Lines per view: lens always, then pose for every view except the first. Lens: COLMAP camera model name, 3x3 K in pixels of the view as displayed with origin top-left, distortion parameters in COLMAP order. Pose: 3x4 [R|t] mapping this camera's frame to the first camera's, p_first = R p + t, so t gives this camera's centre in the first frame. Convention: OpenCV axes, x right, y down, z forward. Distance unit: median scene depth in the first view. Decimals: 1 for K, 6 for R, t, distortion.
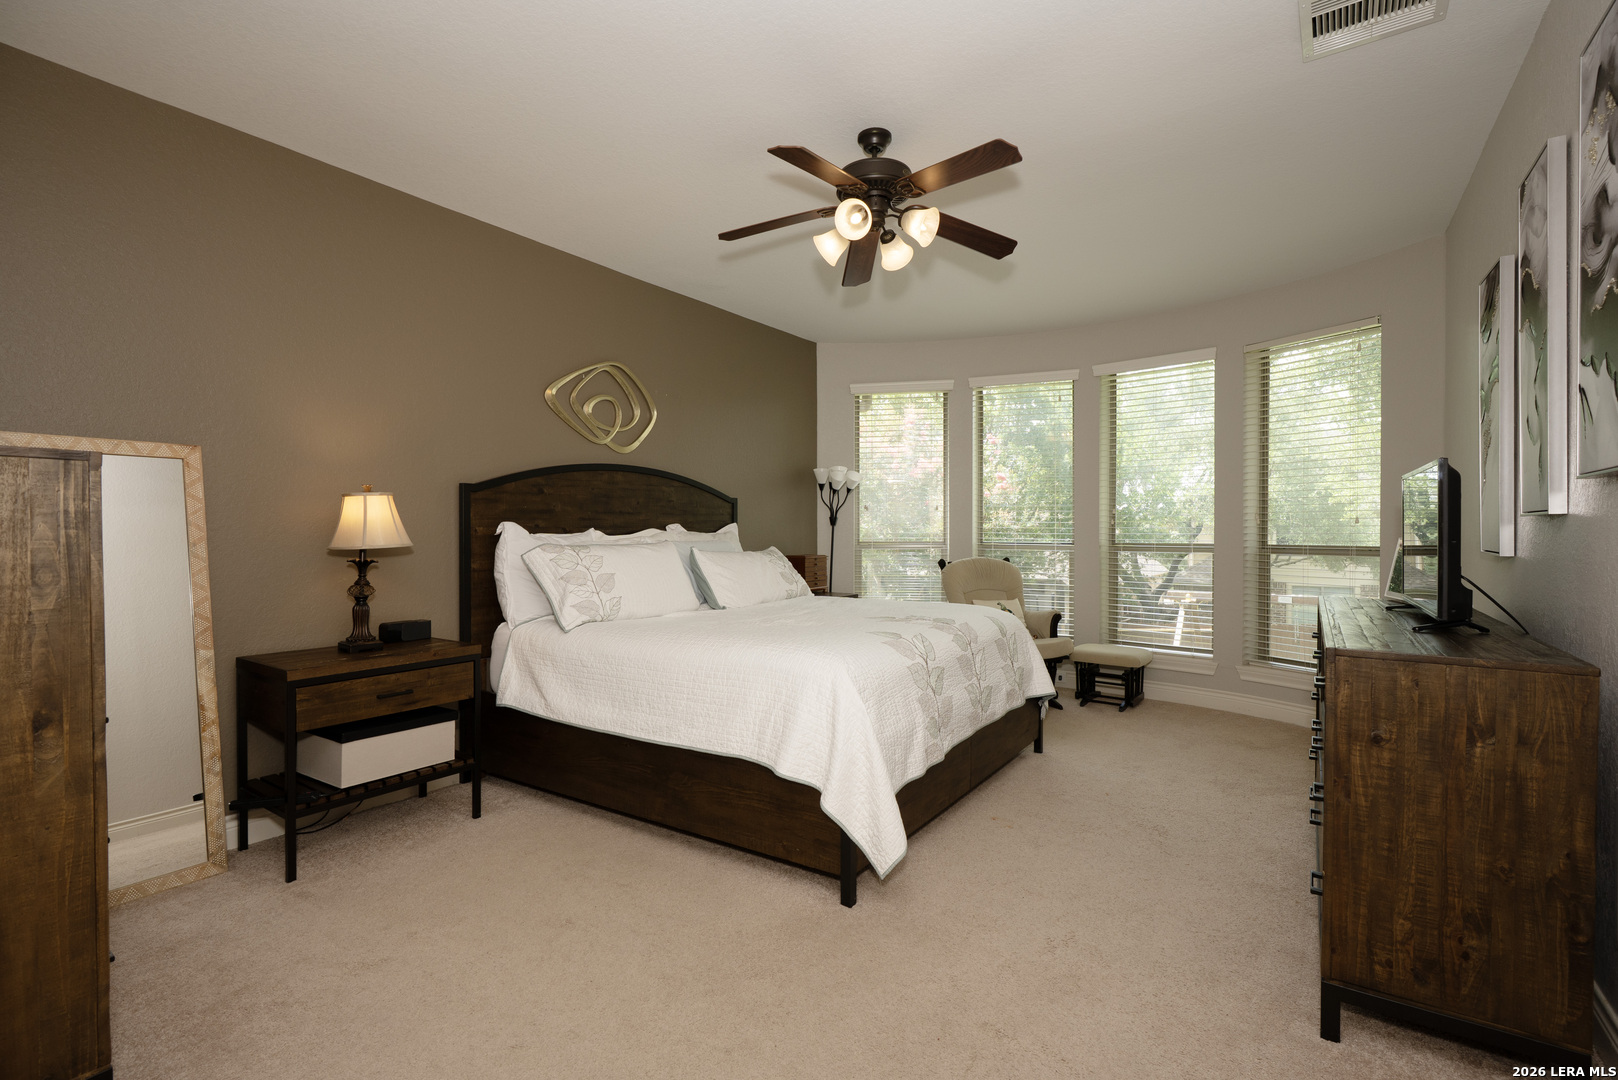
lens RADIAL K [[734.3, 0, 805.5], [0, 734.3, 537.4], [0, 0, 1]] dist [-0.010652, 0.001815]
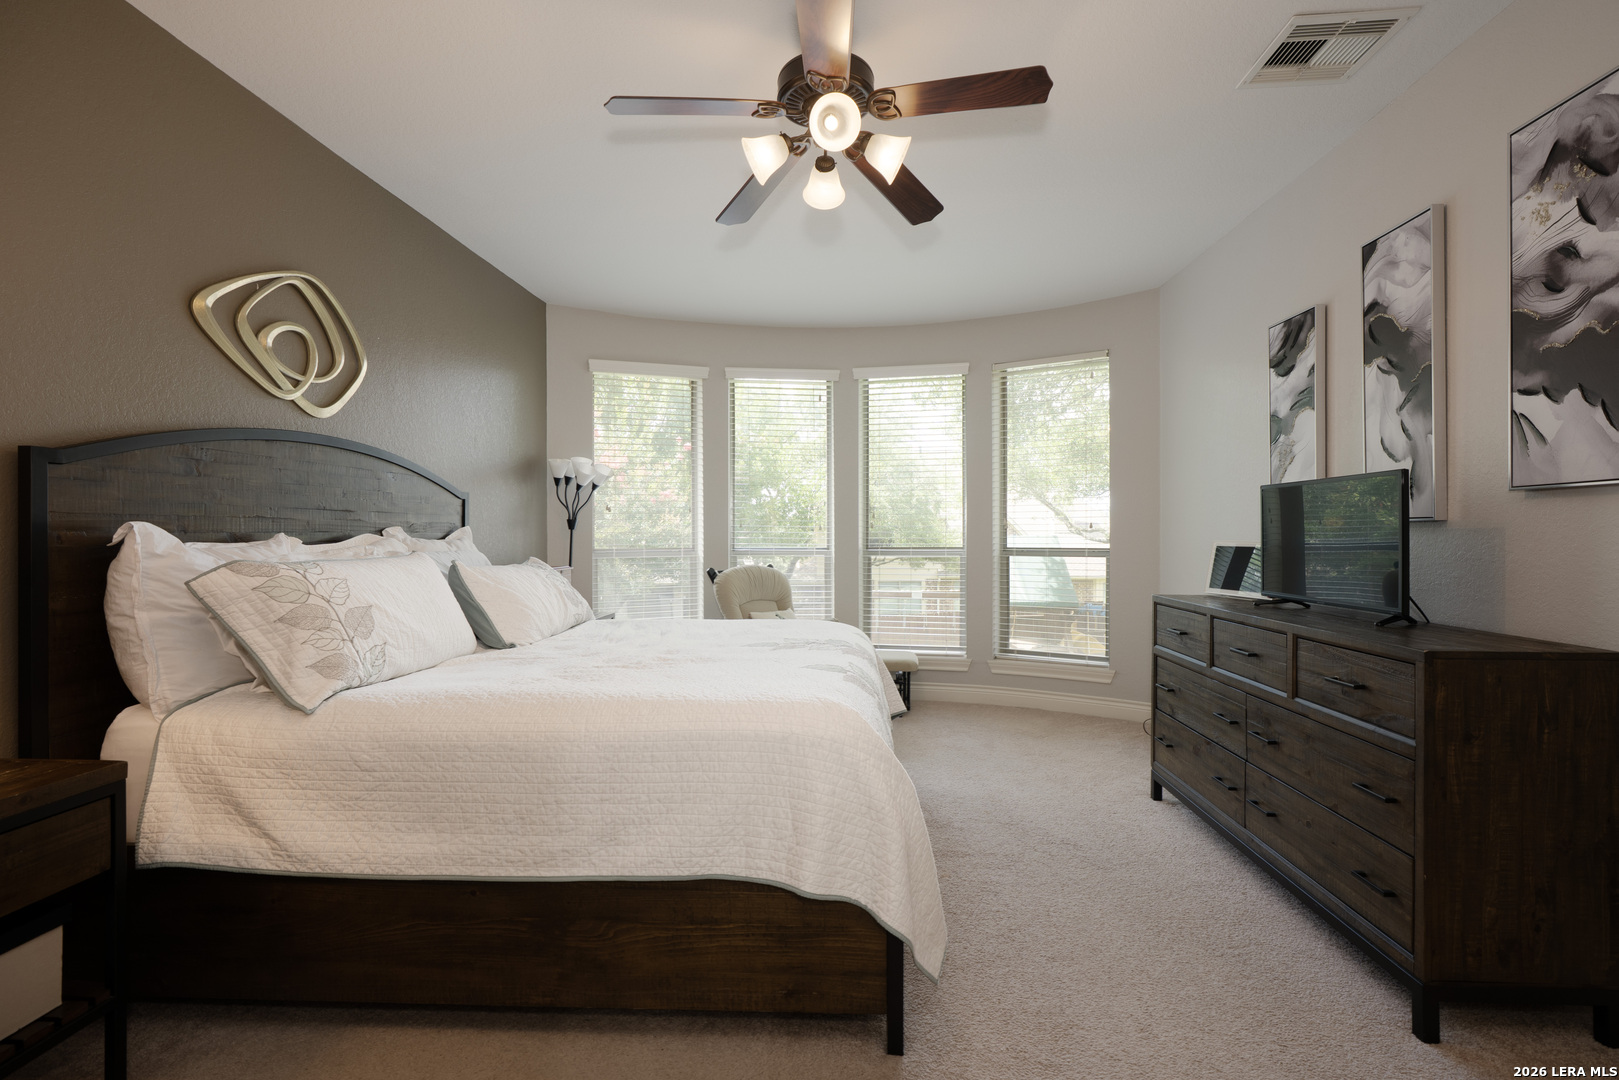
lens RADIAL K [[734.7, 0, 809.5], [0, 734.7, 536.2], [0, 0, 1]] dist [-0.010652, 0.001815]
pose [[0.859657, -0.002699, 0.510865, -0.251836], [0.006888, 0.999956, -0.006306, -0.003409], [-0.510825, 0.008940, 0.859638, 0.272403]]
